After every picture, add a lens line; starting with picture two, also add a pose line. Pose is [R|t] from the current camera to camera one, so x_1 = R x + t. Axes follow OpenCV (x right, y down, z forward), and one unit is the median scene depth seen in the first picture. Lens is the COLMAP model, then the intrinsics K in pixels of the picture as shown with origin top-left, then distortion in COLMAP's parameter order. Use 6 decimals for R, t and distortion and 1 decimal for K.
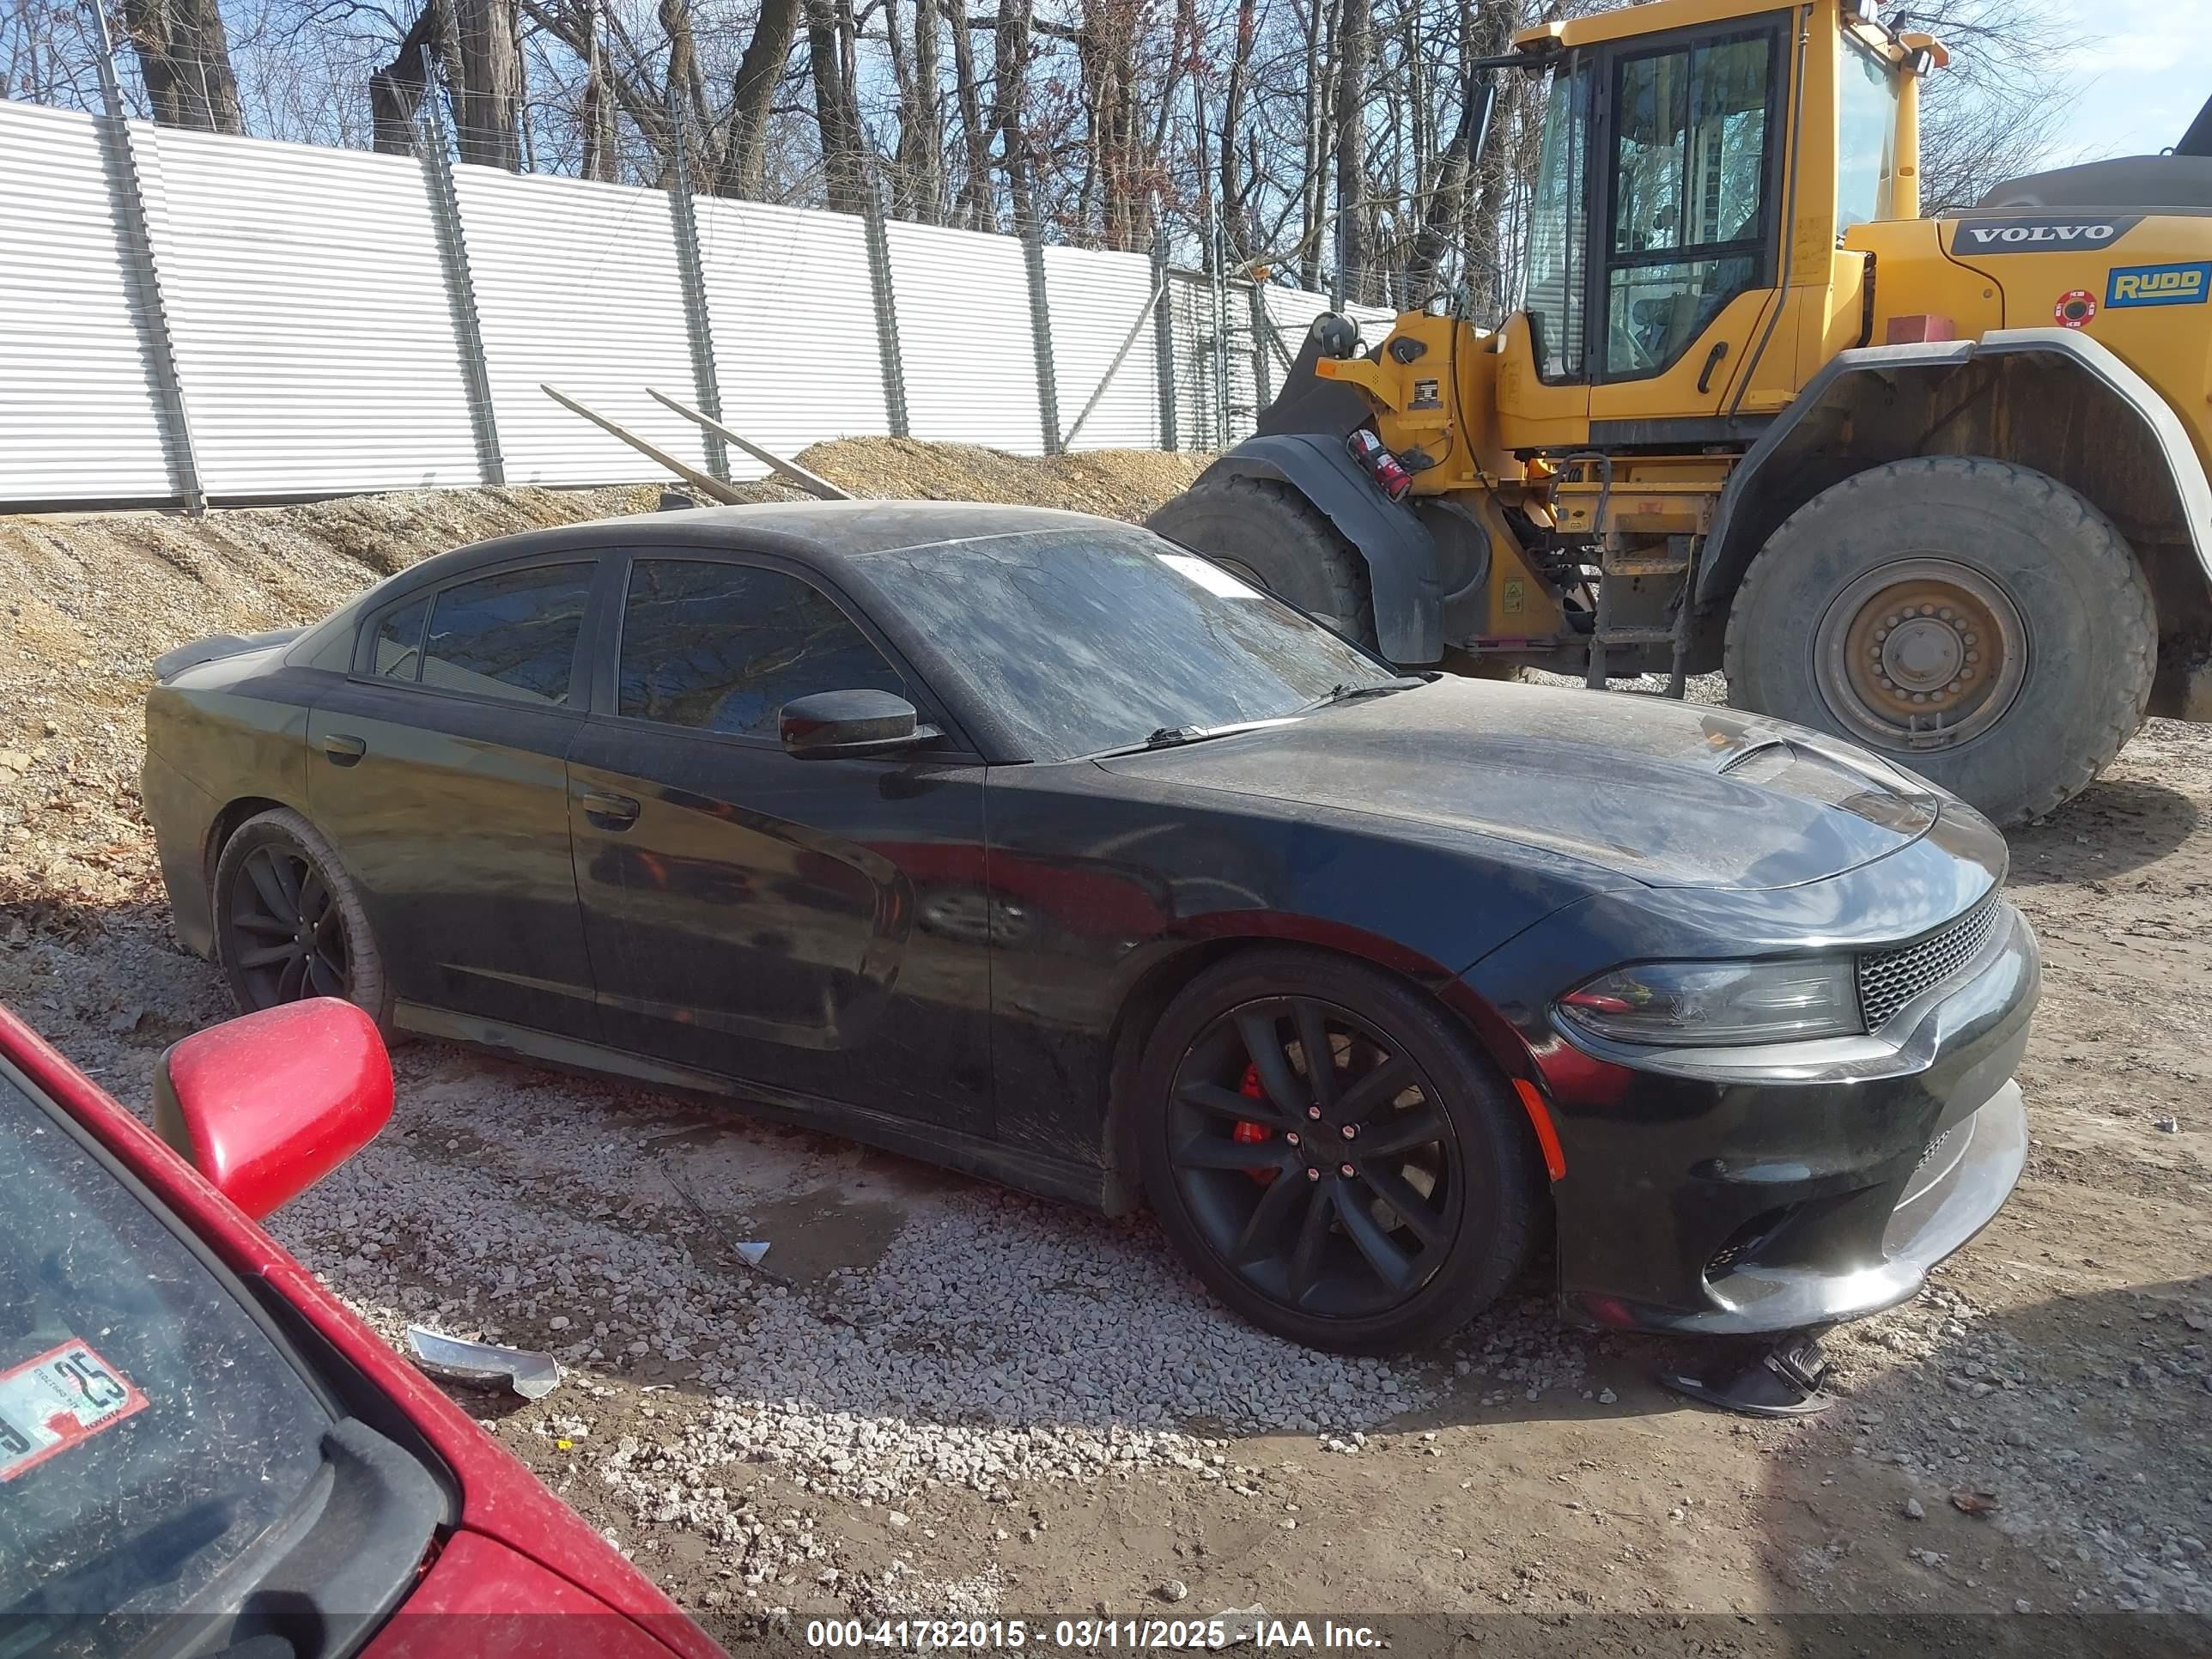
lens RADIAL K [[1714.8, 0, 1108.1], [0, 1714.8, 861.6], [0, 0, 1]] dist [0.019360, -0.004278]
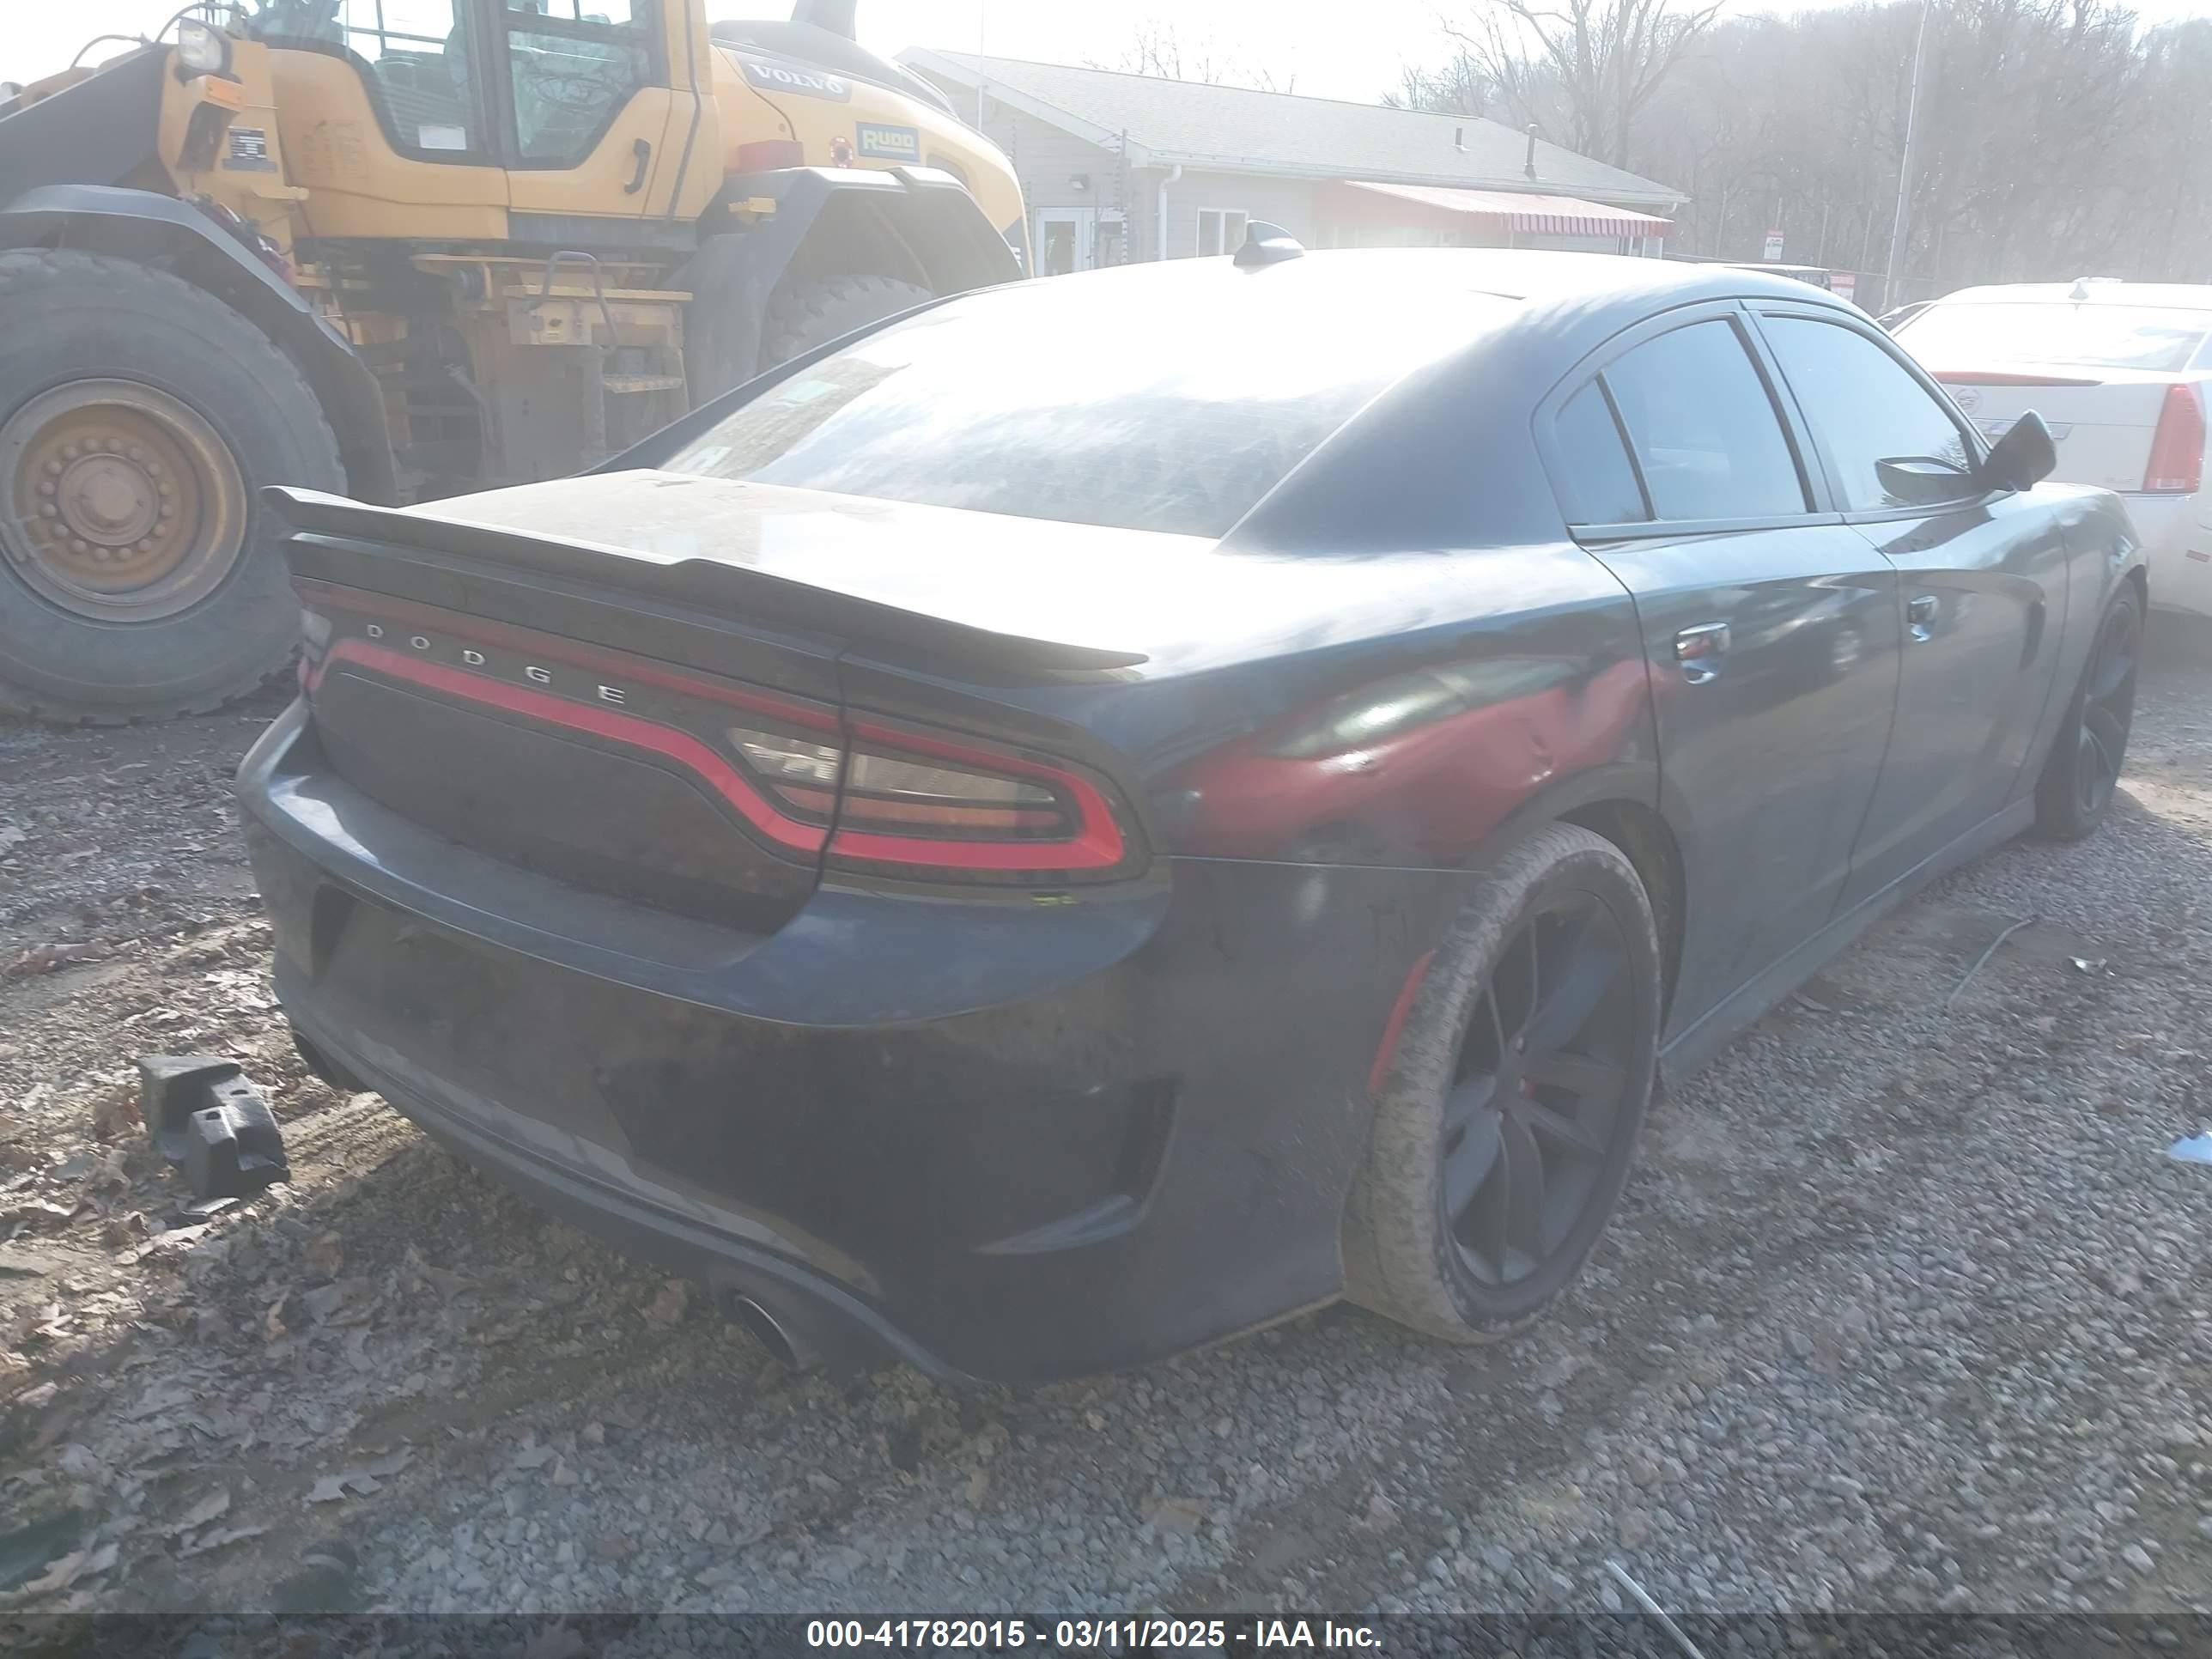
lens RADIAL K [[1753.4, 0, 1106.0], [0, 1753.4, 829.5], [0, 0, 1]] dist [0.007930, 0.007655]
pose [[0.096432, -0.256542, 0.961711, -0.617711], [0.200782, 0.951365, 0.233649, -0.113187], [-0.974878, 0.170563, 0.143251, 0.659913]]
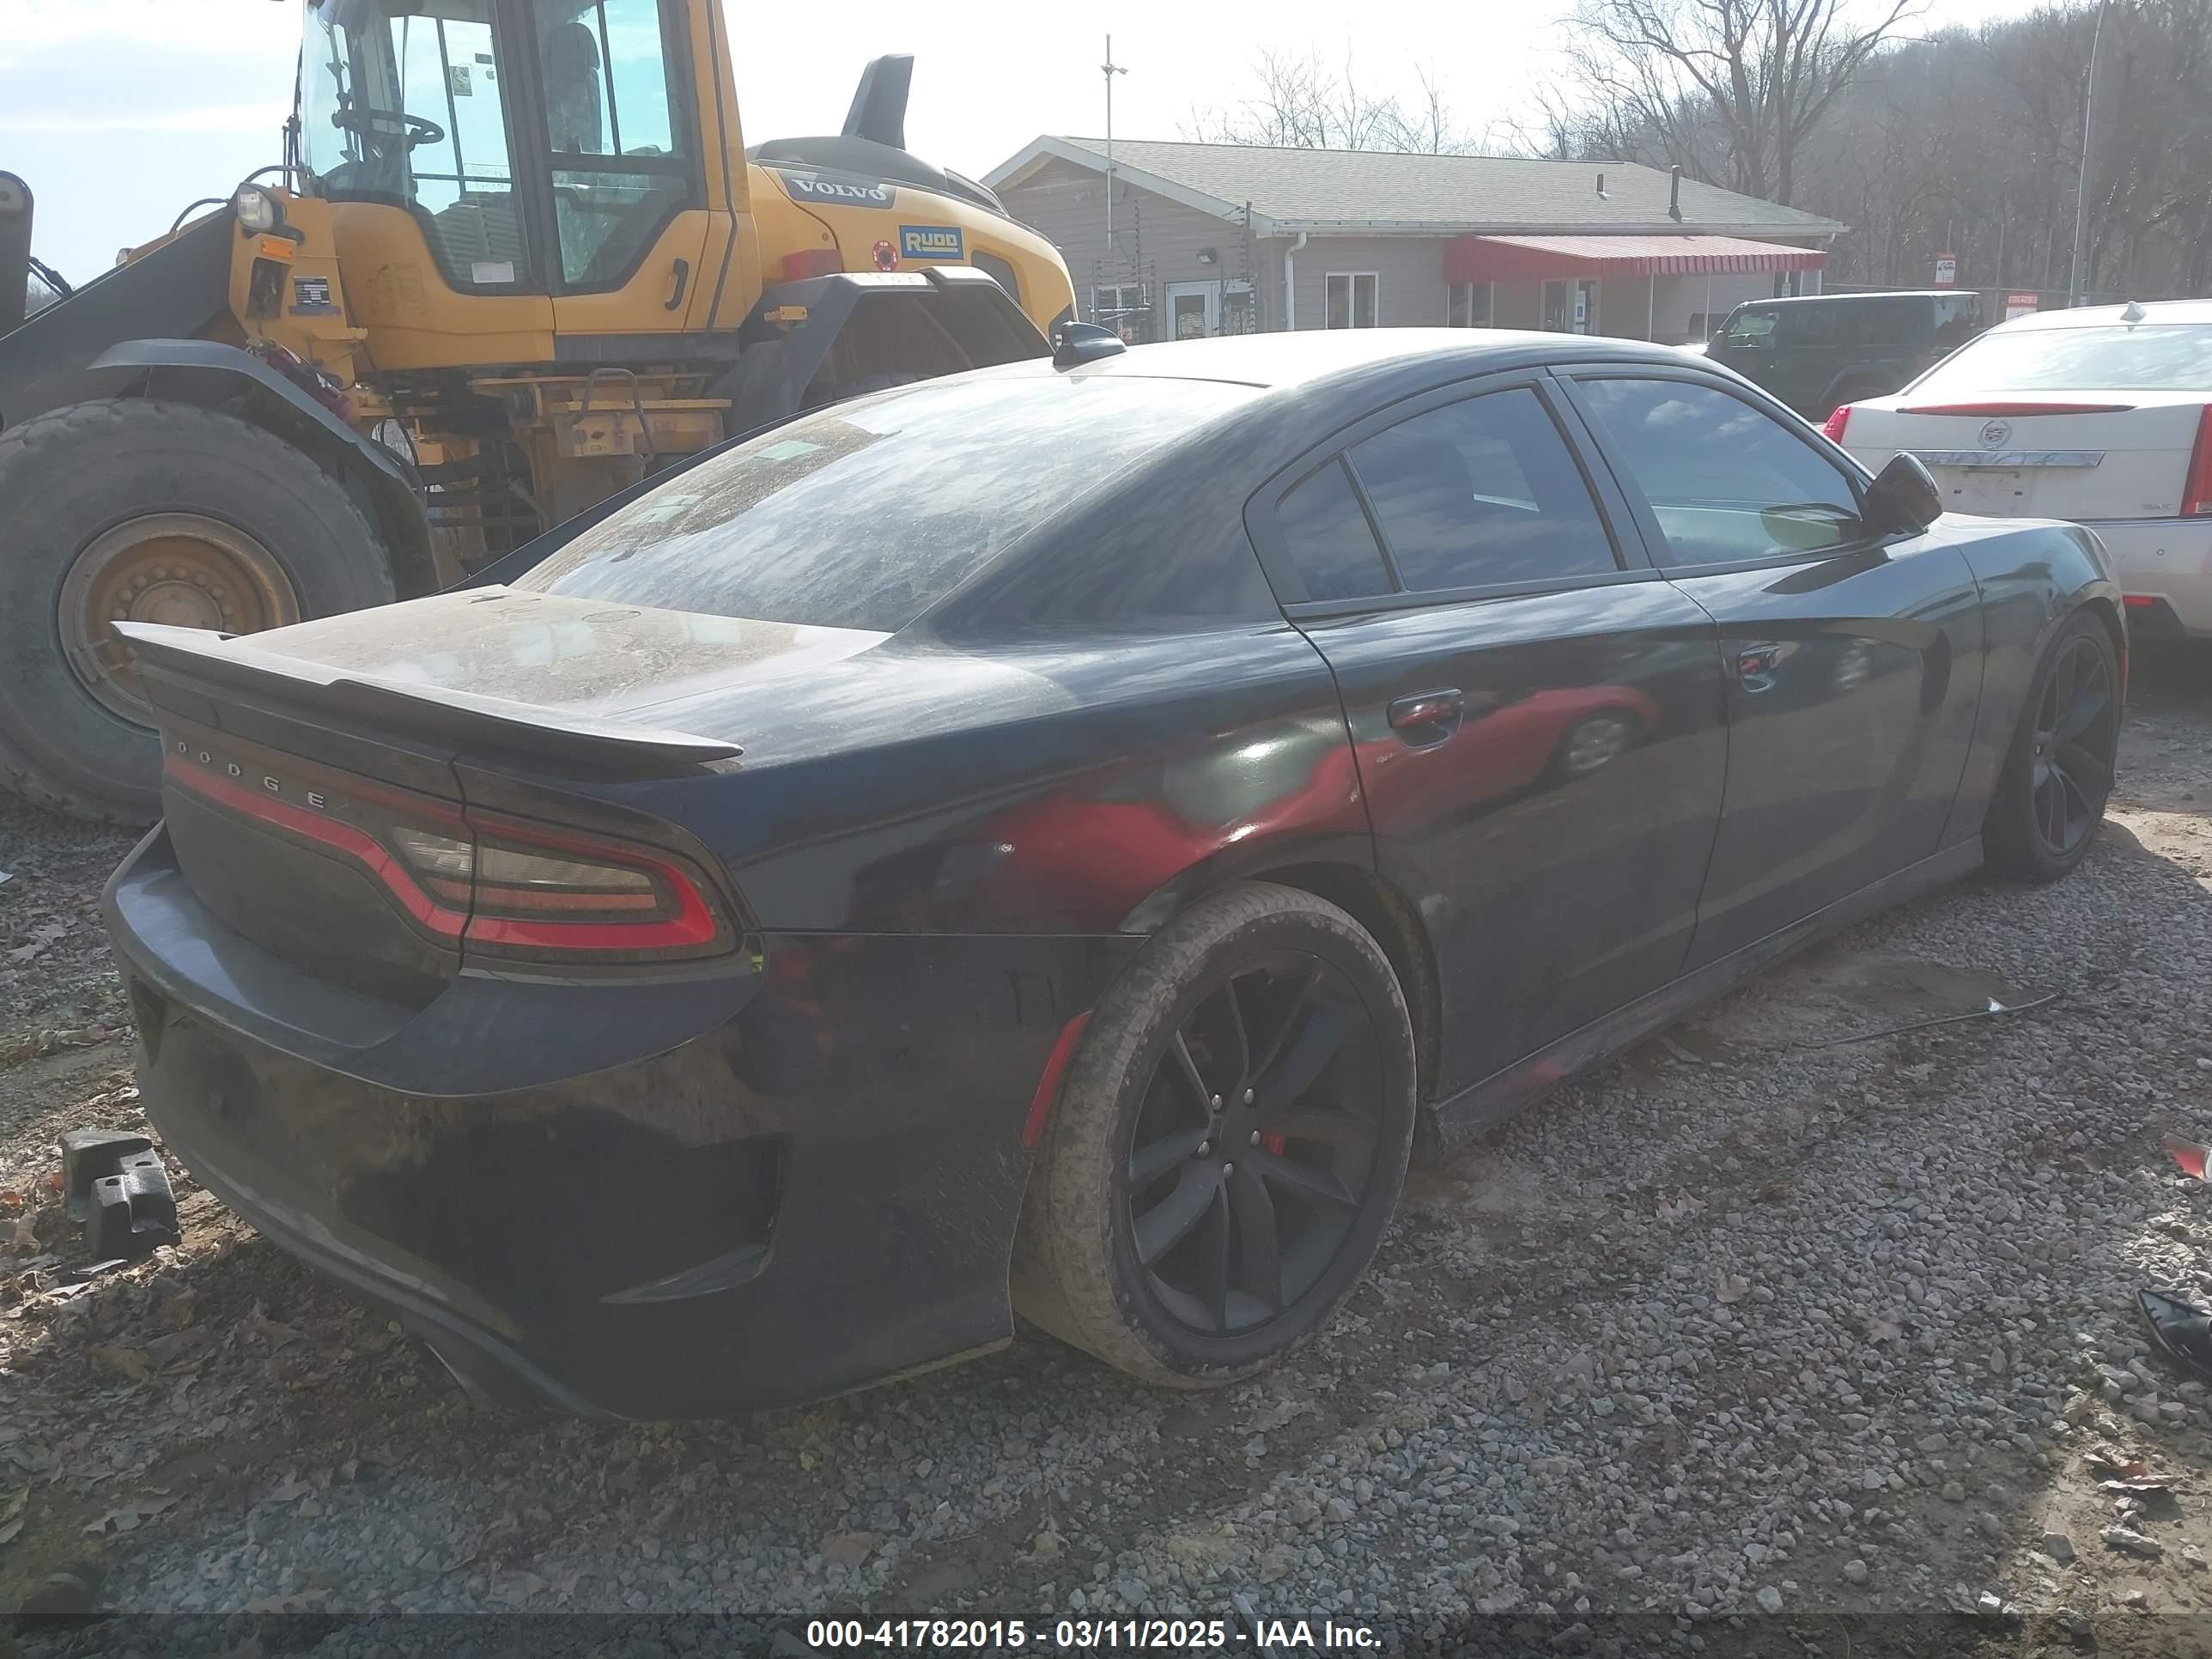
lens RADIAL K [[1757.8, 0, 1106.0], [0, 1757.8, 829.5], [0, 0, 1]] dist [0.017688, -0.006770]
pose [[0.190498, -0.224872, 0.955585, -0.625628], [0.251404, 0.952124, 0.173940, -0.099849], [-0.948950, 0.207103, 0.237912, 0.575084]]
